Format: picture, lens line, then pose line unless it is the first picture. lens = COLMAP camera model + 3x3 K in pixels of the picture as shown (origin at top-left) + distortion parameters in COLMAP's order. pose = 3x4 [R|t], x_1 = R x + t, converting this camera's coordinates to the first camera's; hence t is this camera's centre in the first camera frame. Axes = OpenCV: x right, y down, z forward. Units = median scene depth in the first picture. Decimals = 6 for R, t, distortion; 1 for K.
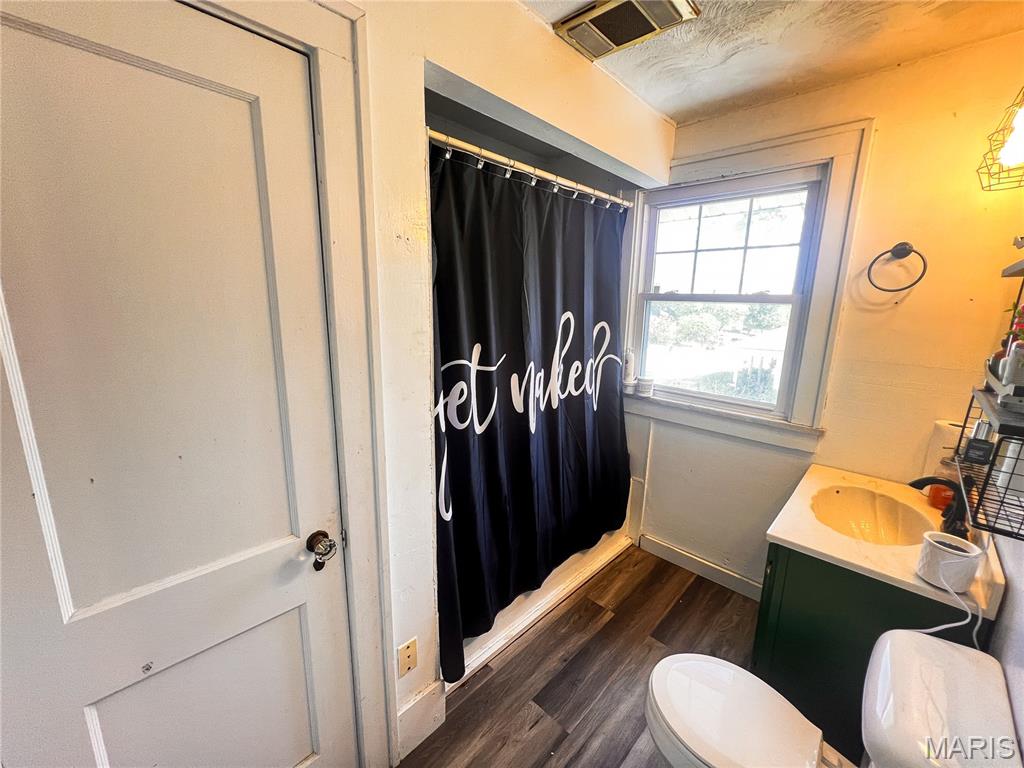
lens RADIAL K [[409.5, 0, 513.6], [0, 409.5, 383.9], [0, 0, 1]] dist [-0.000079, 0.000219]
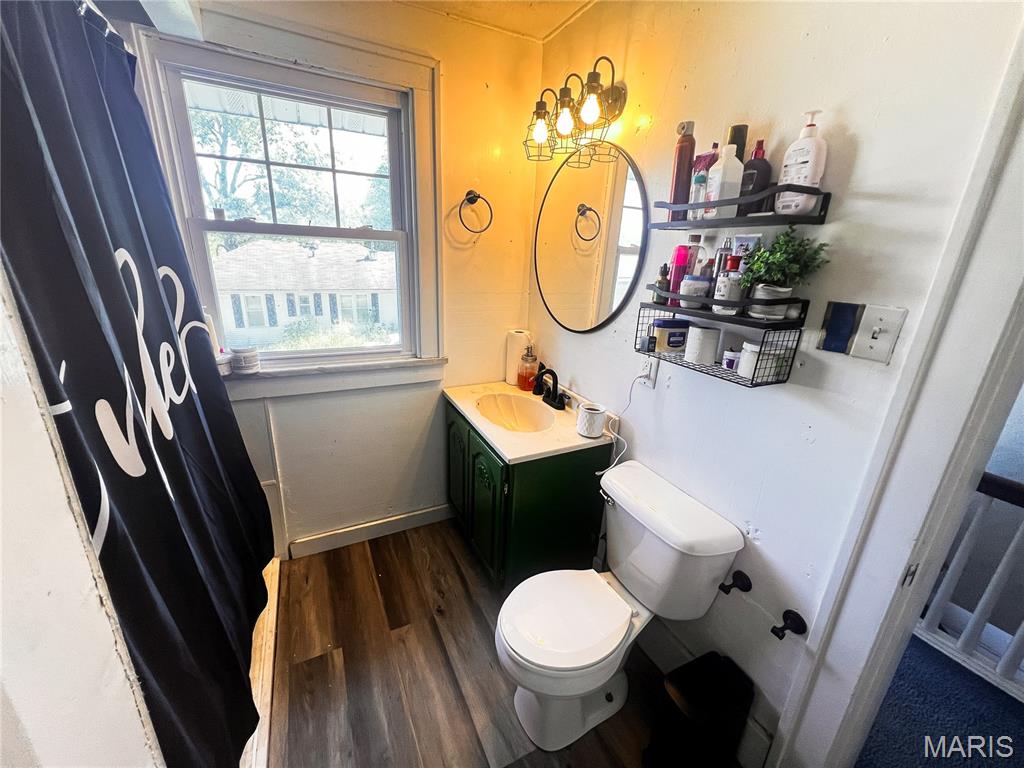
lens RADIAL K [[409.5, 0, 513.6], [0, 409.5, 383.9], [0, 0, 1]] dist [-0.000079, 0.000219]
pose [[0.328730, -0.295711, 0.896934, -0.203322], [0.156163, 0.953662, 0.257180, -0.073719], [-0.931423, 0.055525, 0.359677, 0.383338]]
